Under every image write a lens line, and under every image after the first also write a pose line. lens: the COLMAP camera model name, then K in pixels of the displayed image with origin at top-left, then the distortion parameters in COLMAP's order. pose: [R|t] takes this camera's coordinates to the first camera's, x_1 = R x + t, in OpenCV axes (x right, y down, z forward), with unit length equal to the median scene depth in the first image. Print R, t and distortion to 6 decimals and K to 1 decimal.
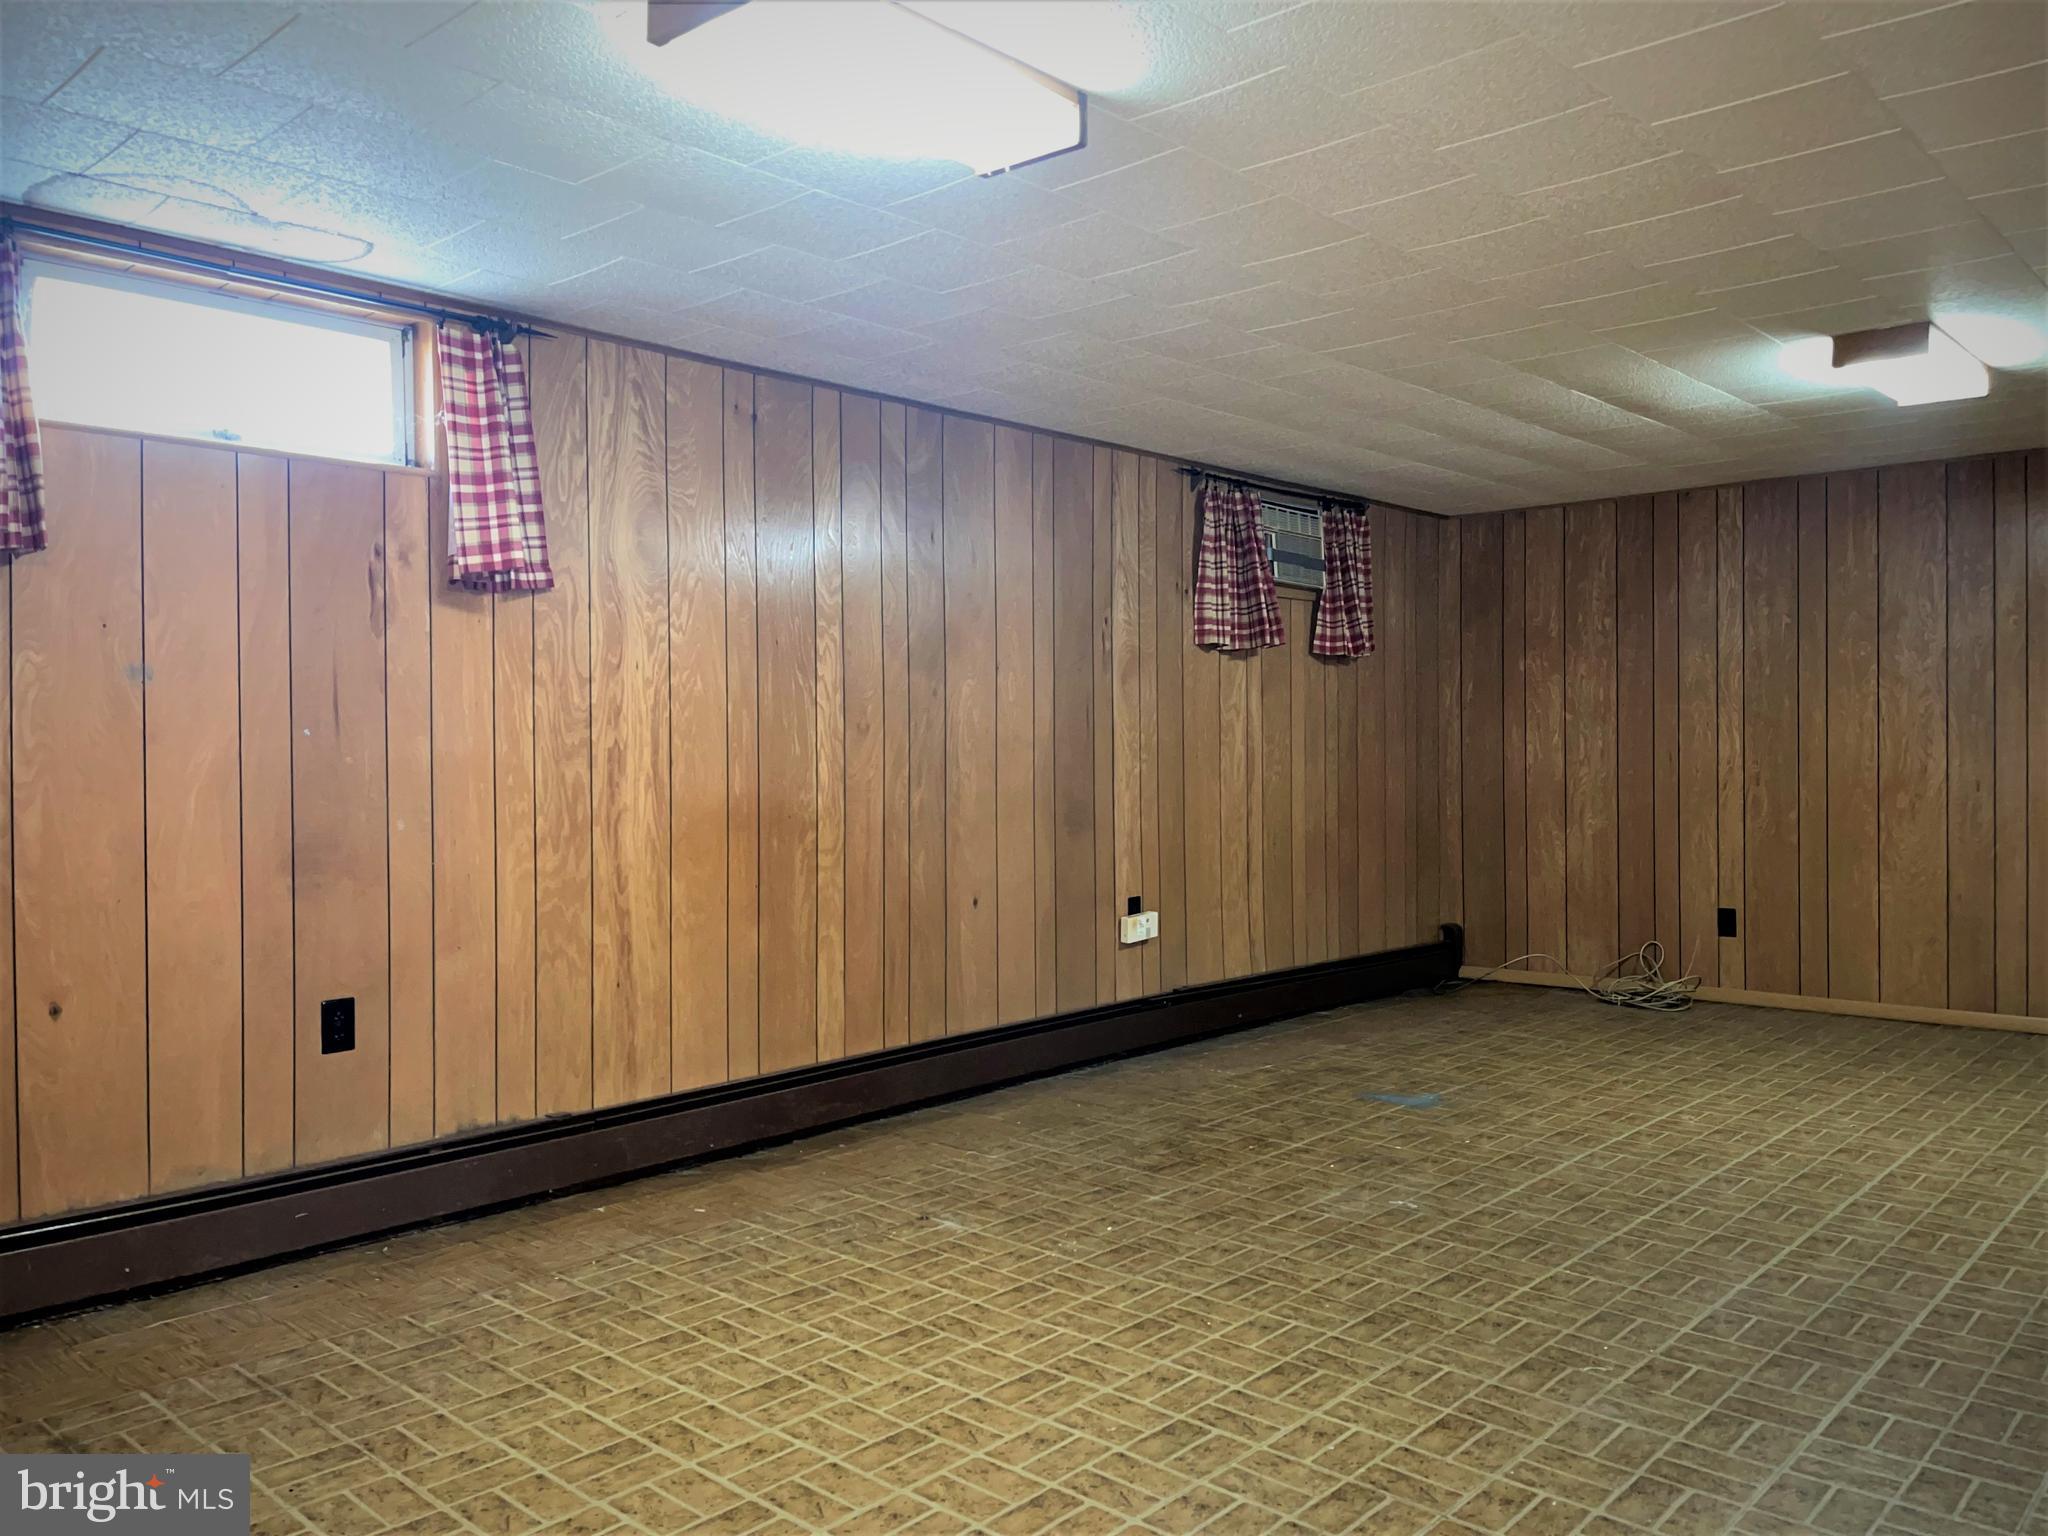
lens RADIAL K [[1559.0, 0, 1015.1], [0, 1559.0, 779.8], [0, 0, 1]] dist [0.036511, -0.075255]
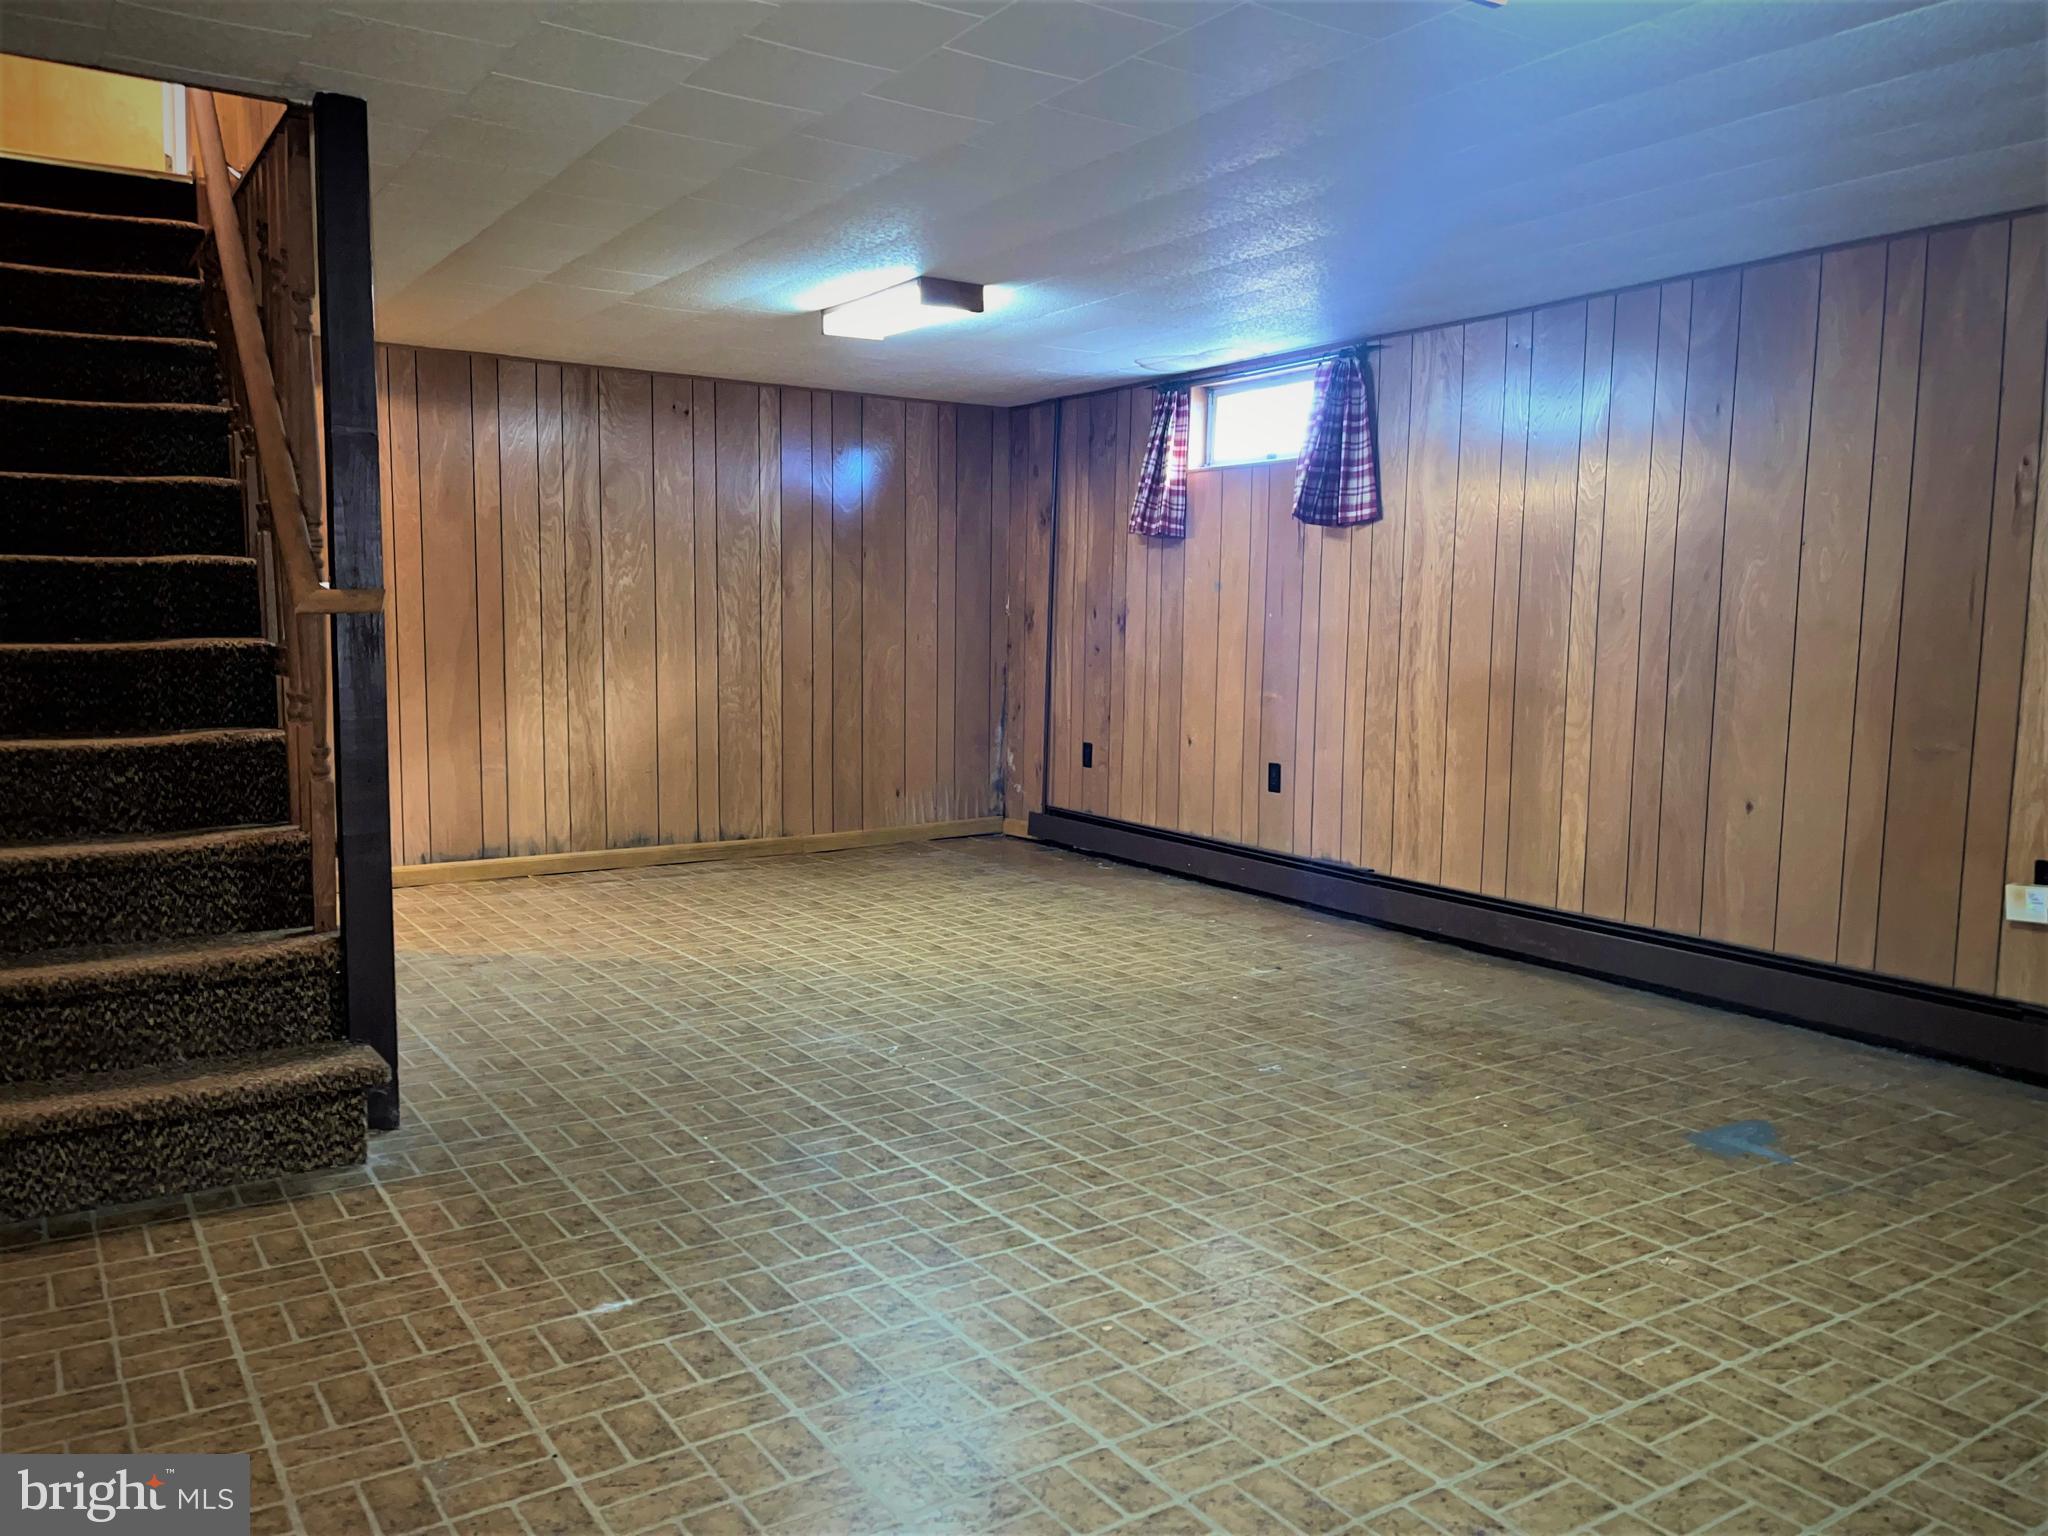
lens RADIAL K [[1559.0, 0, 1015.1], [0, 1559.0, 779.8], [0, 0, 1]] dist [0.036511, -0.075255]
pose [[-0.247085, 0.110457, -0.962678, 1.217275], [-0.032554, 0.991975, 0.122174, -0.044823], [0.968447, 0.061526, -0.241506, 1.014360]]
